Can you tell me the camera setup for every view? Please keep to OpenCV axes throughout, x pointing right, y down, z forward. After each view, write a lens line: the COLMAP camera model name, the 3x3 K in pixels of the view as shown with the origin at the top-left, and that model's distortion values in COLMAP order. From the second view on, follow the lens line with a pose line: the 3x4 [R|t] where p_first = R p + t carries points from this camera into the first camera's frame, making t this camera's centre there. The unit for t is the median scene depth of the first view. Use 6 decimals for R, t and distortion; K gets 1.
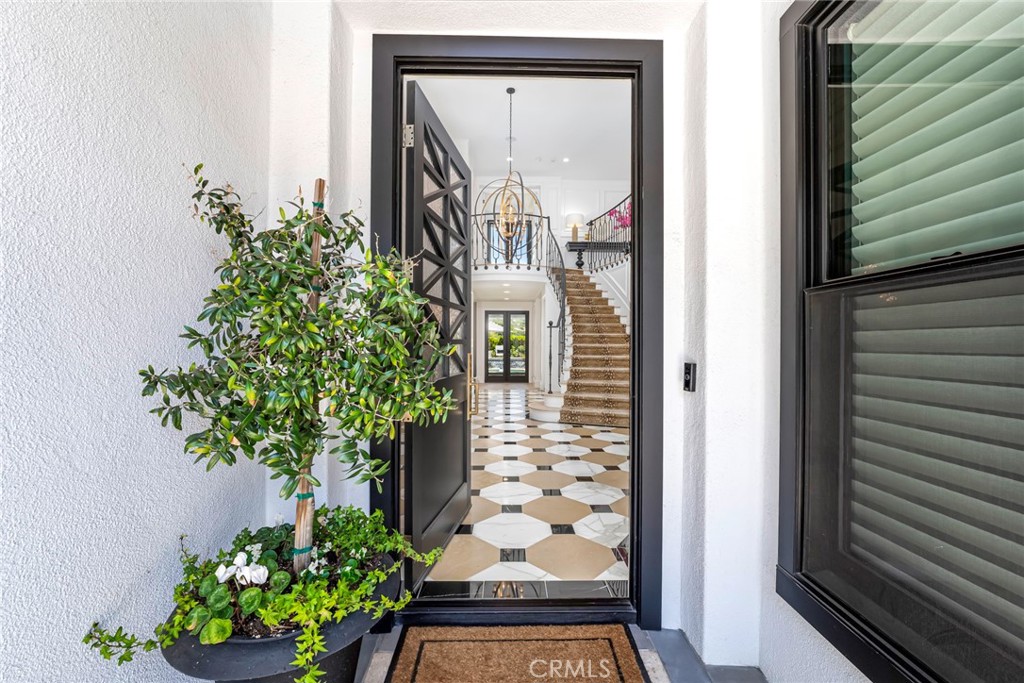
lens RADIAL K [[419.3, 0, 513.4], [0, 419.3, 341.5], [0, 0, 1]] dist [-0.019865, 0.002559]
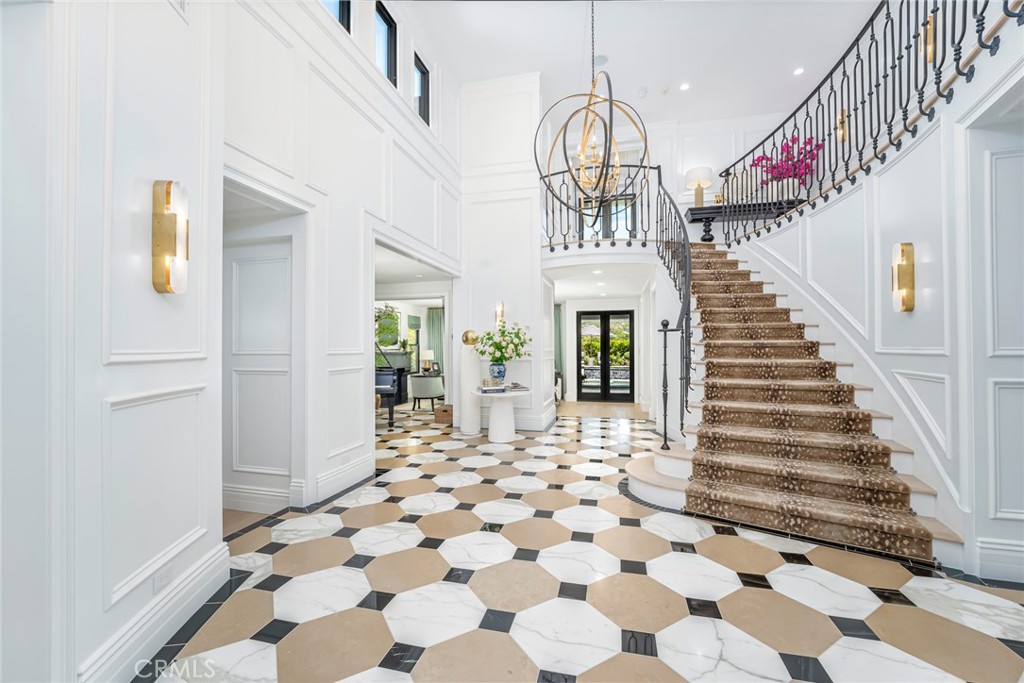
lens RADIAL K [[419.3, 0, 511.1], [0, 419.3, 350.2], [0, 0, 1]] dist [-0.019865, 0.002559]
pose [[0.967328, -0.004921, -0.253481, 0.026309], [0.006219, 0.999971, 0.004319, -0.009558], [0.253452, -0.005755, 0.967331, 0.347509]]
